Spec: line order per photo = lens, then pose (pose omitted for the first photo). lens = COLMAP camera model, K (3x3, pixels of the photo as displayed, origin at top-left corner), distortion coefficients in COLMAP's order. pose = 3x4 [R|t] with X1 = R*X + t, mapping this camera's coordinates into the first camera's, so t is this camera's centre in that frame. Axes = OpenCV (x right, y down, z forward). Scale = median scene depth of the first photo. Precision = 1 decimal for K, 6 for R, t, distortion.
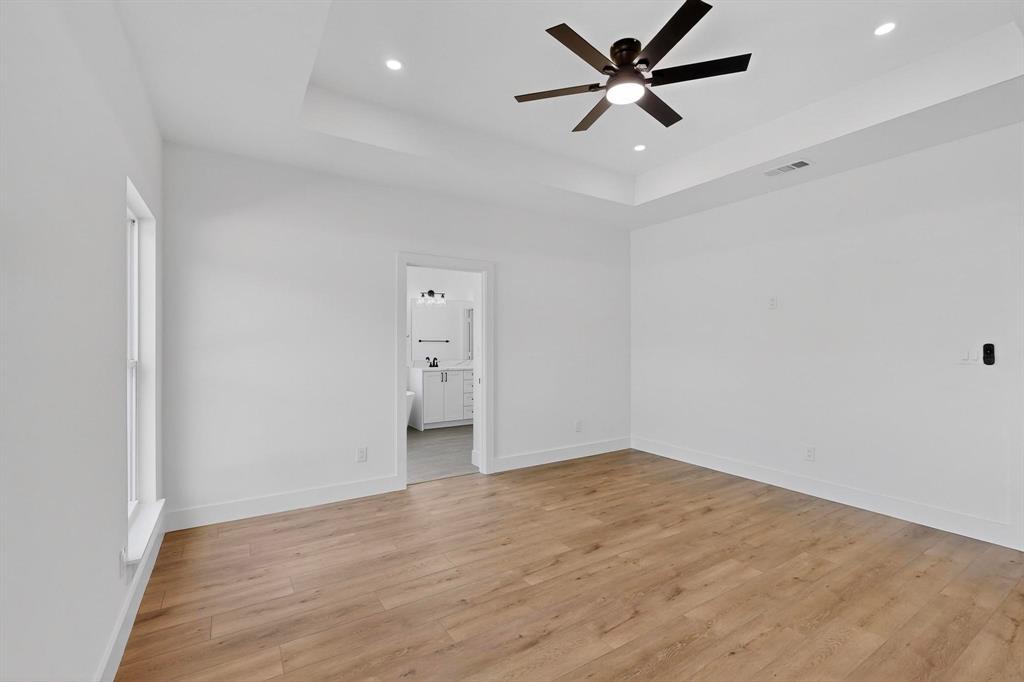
lens RADIAL K [[445.0, 0, 511.2], [0, 445.0, 342.3], [0, 0, 1]] dist [-0.001865, -0.000443]
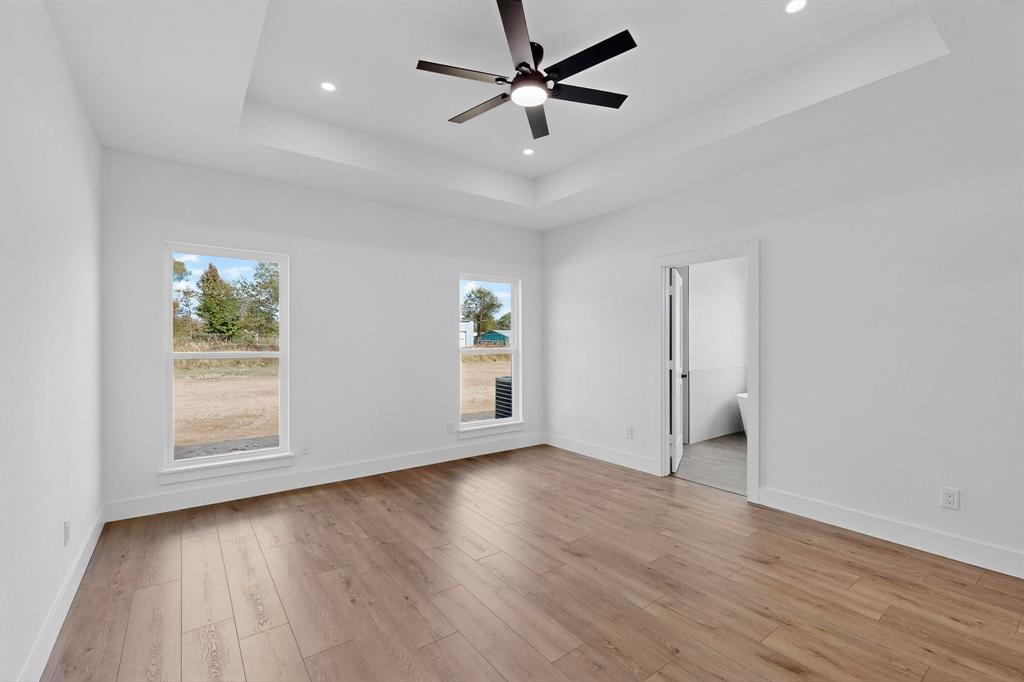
lens RADIAL K [[445.0, 0, 511.0], [0, 445.0, 340.5], [0, 0, 1]] dist [-0.001865, -0.000443]
pose [[0.076175, -0.000109, -0.997094, 0.896163], [0.000985, 1.000000, -0.000034, 0.000791], [0.997094, -0.000979, 0.076175, 0.619698]]
